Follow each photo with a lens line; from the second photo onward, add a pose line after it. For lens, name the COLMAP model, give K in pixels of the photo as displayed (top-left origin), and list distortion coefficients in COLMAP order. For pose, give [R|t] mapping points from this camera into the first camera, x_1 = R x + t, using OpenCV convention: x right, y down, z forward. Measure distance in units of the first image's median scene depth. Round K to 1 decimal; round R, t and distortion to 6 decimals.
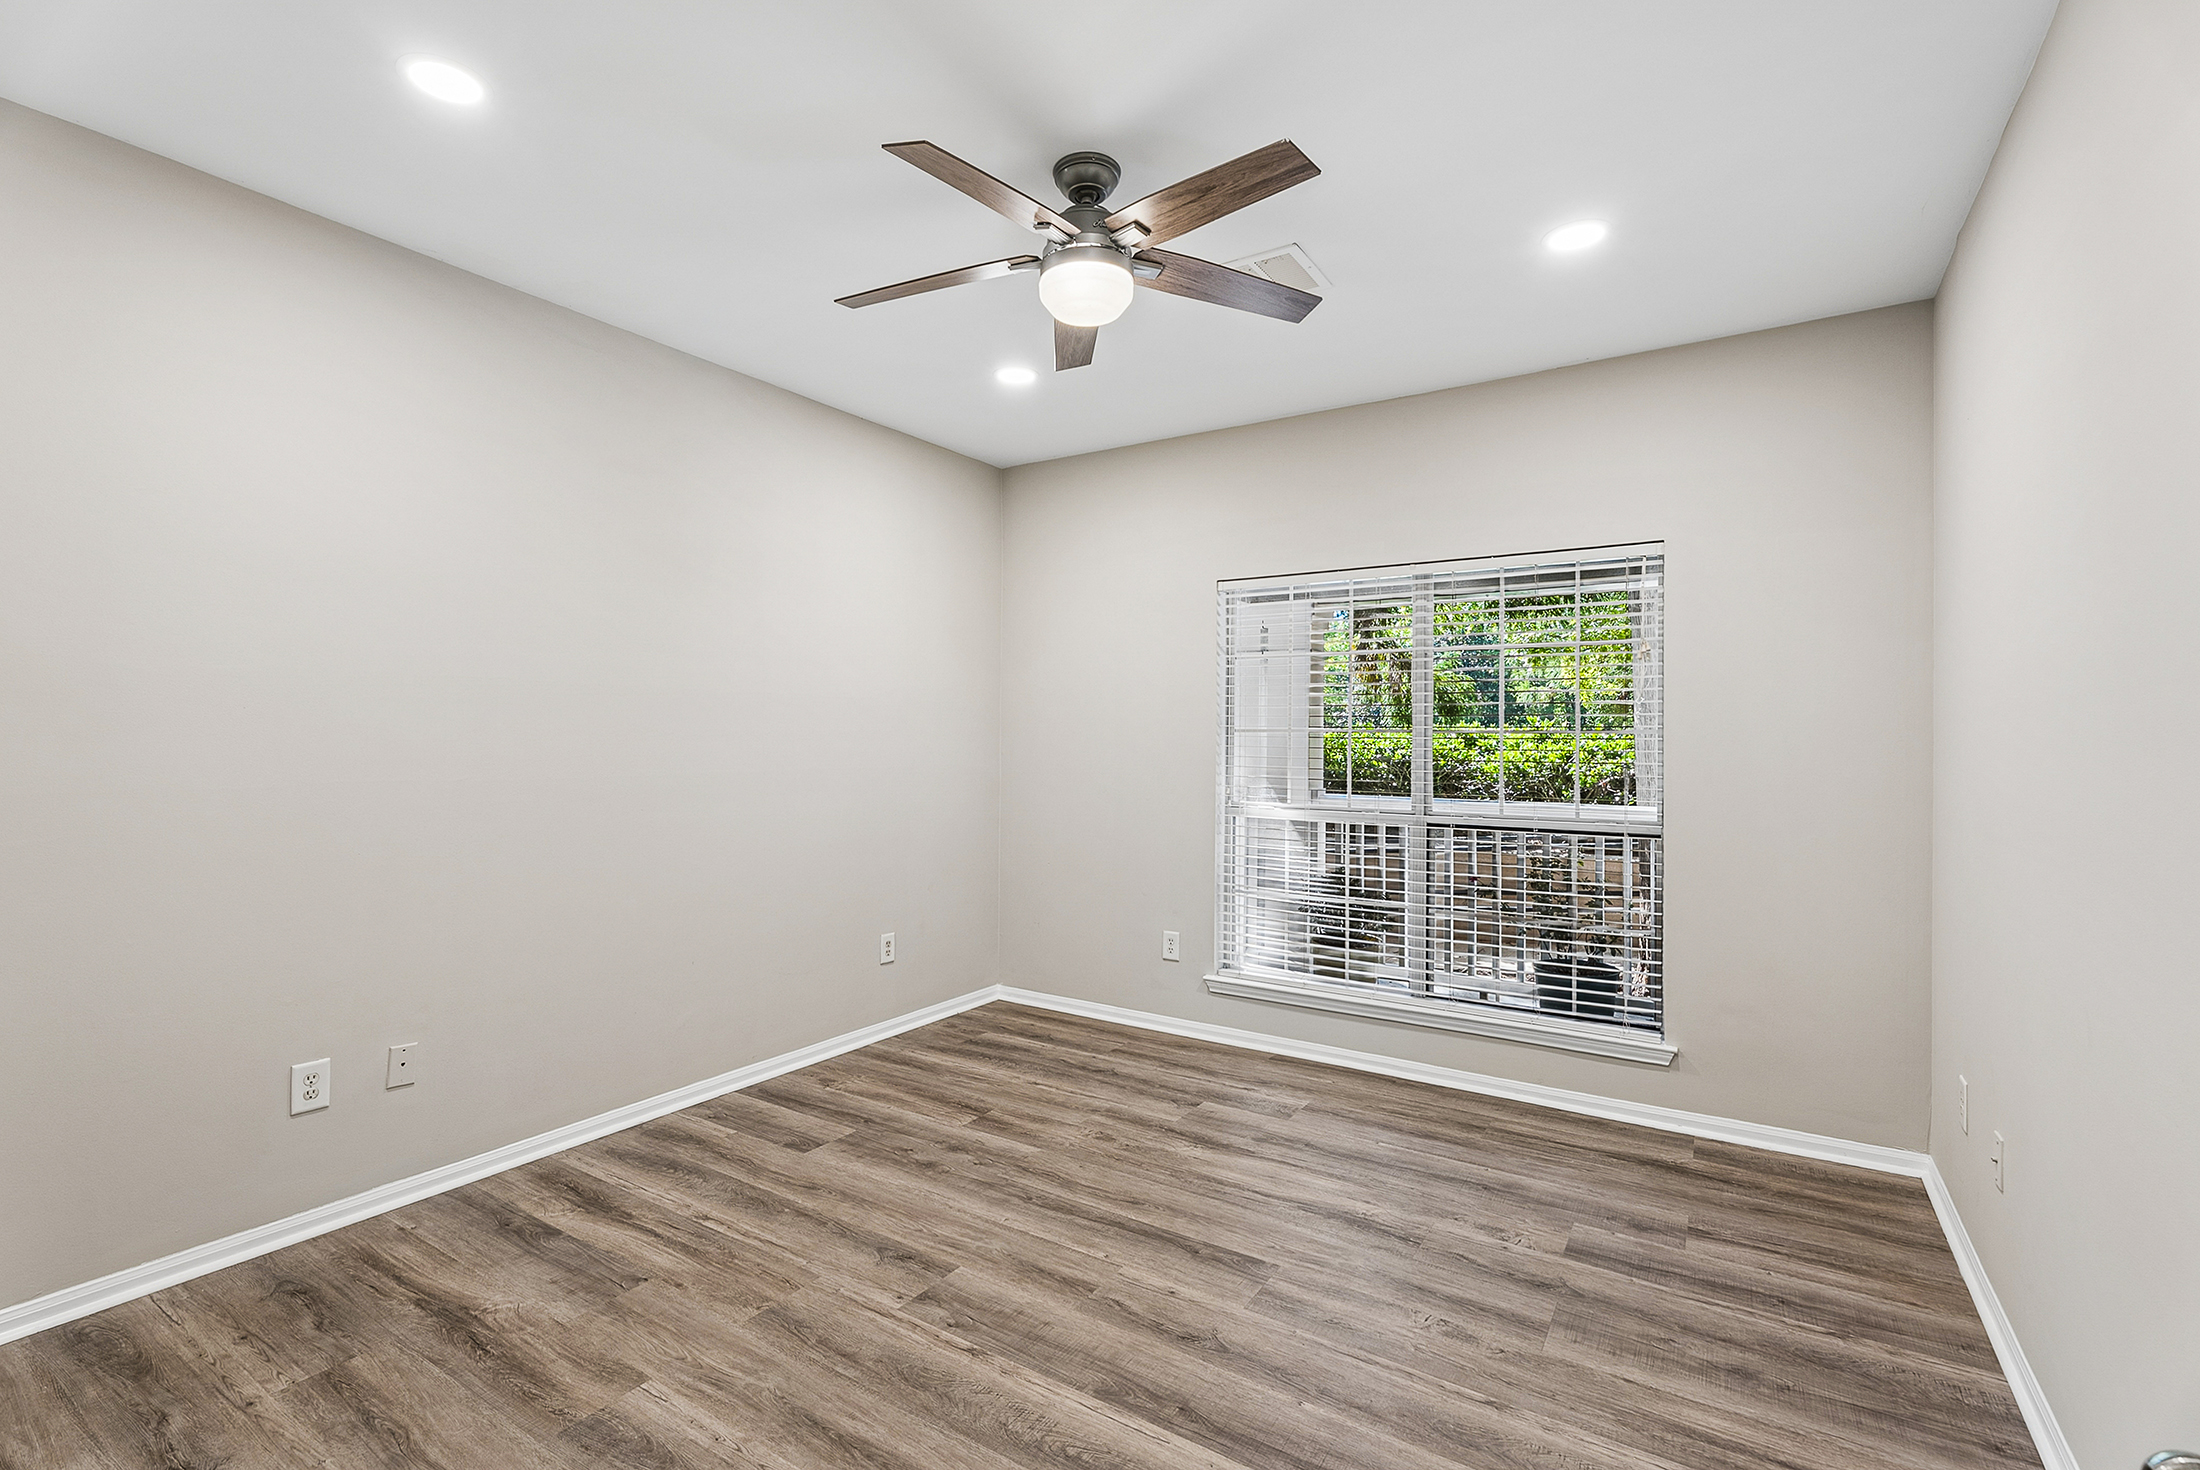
lens RADIAL K [[983.5, 0, 1100.1], [0, 983.5, 744.9], [0, 0, 1]] dist [0.004020, -0.000407]
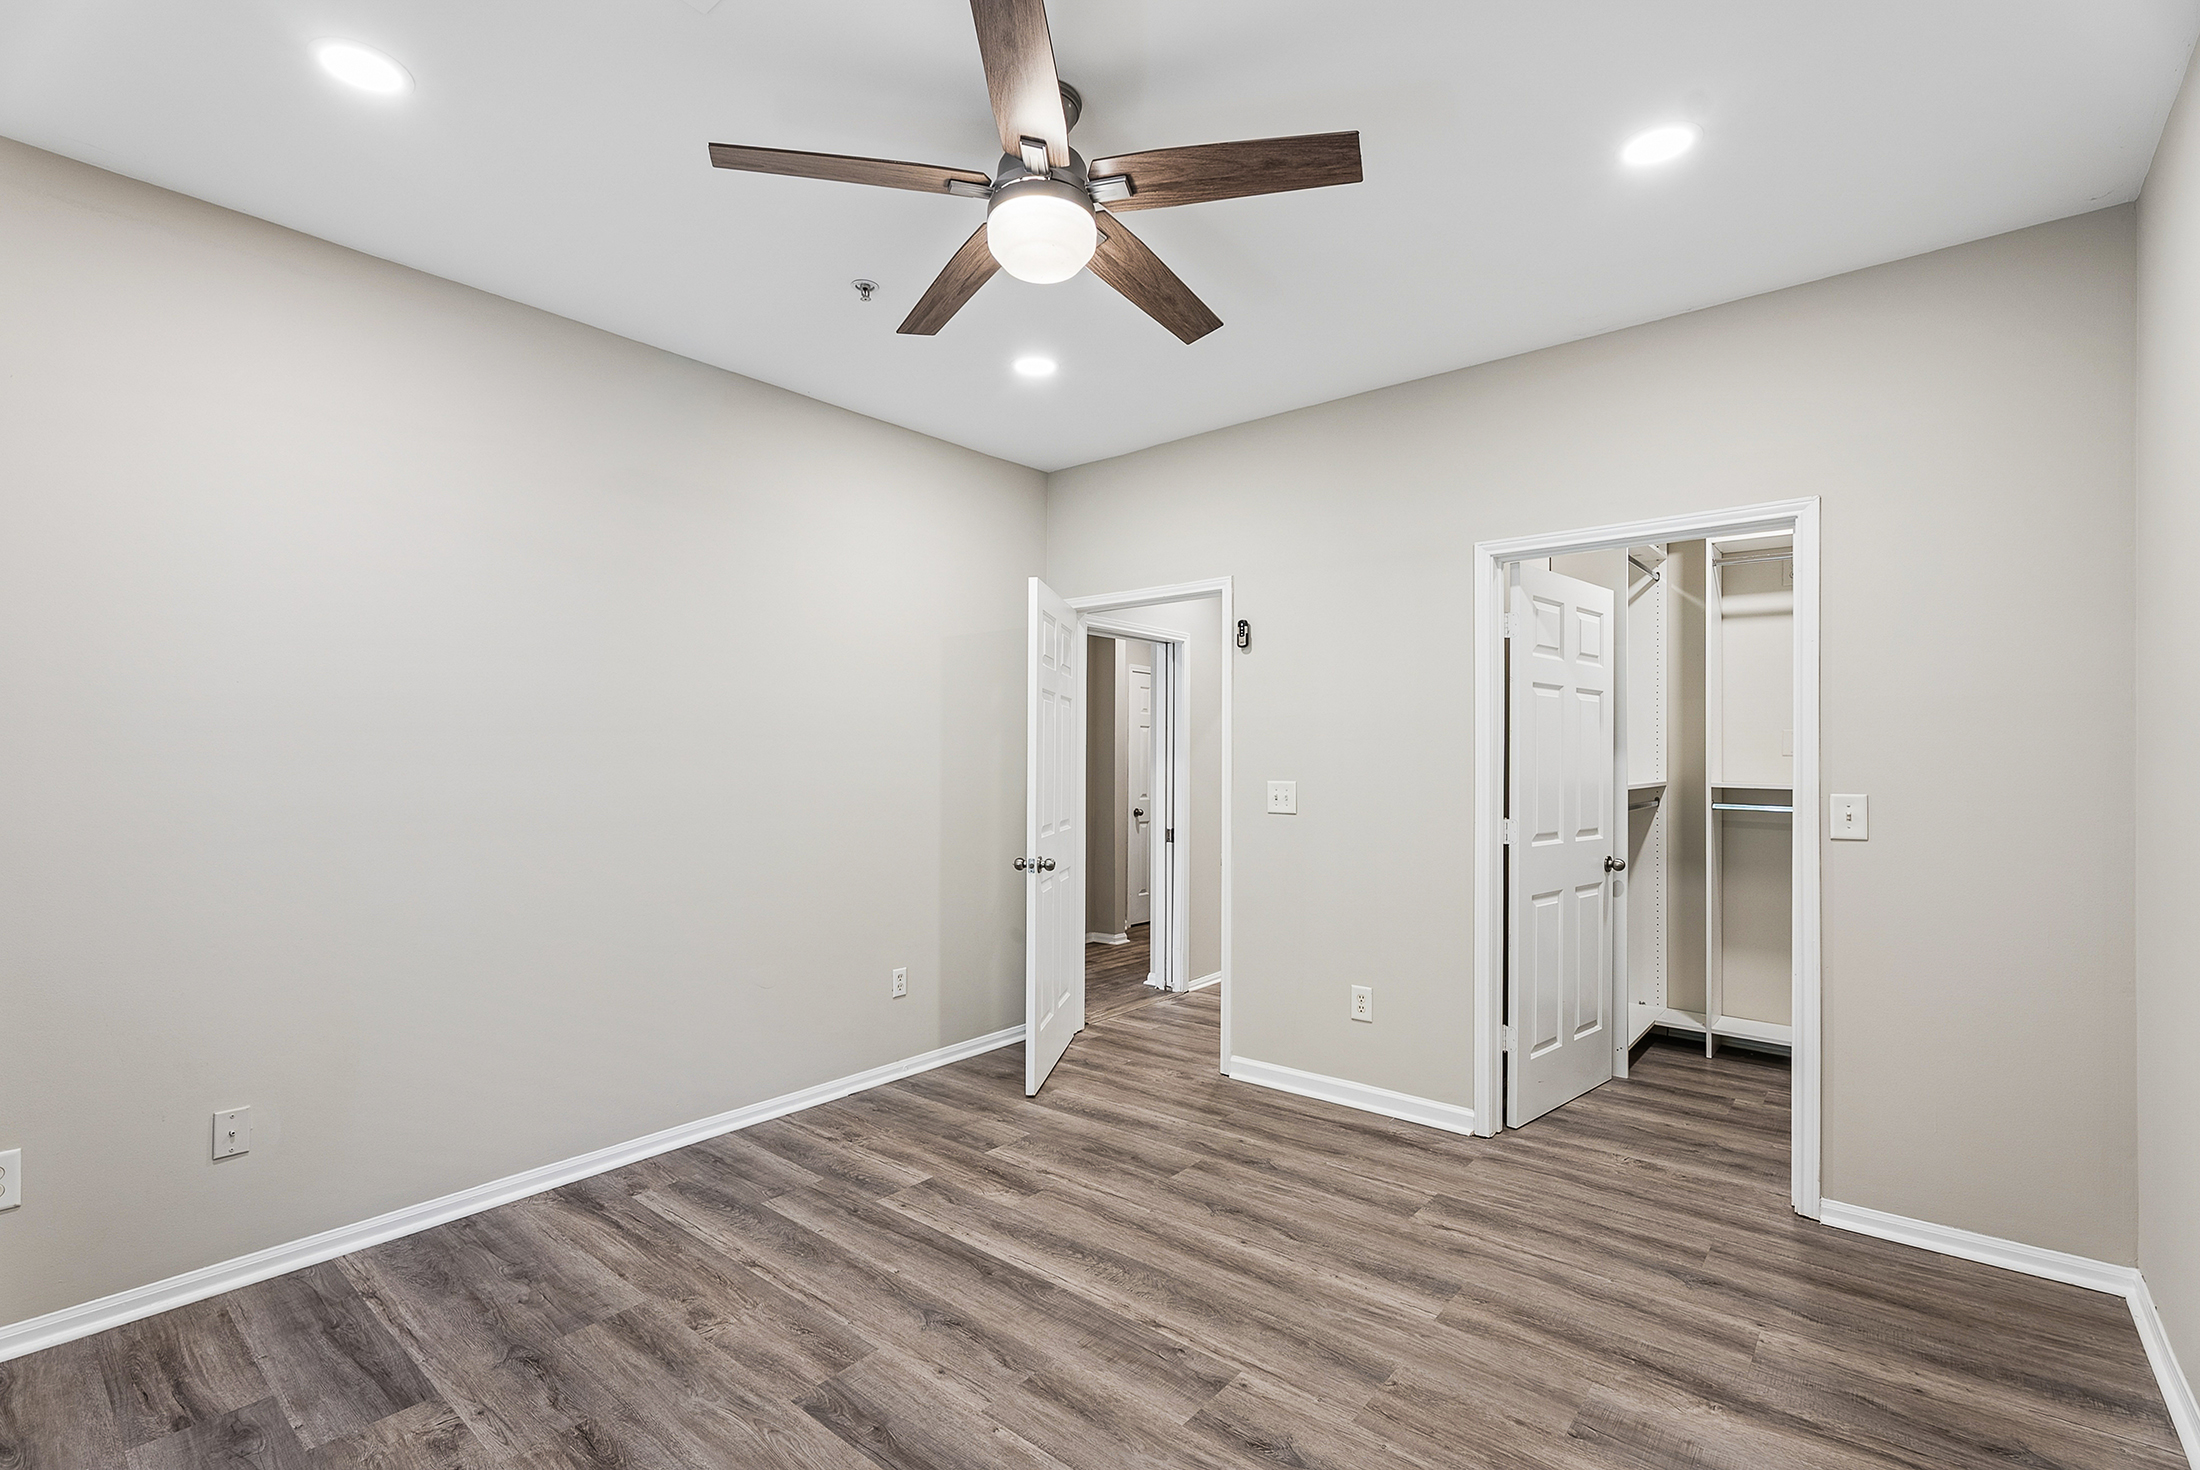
lens RADIAL K [[983.5, 0, 1100.3], [0, 983.5, 747.4], [0, 0, 1]] dist [0.004020, -0.000407]
pose [[-0.993242, -0.007124, 0.115846, -0.184700], [-0.007817, 0.999954, -0.005529, -0.011583], [-0.115801, -0.006397, -0.993252, 2.026409]]
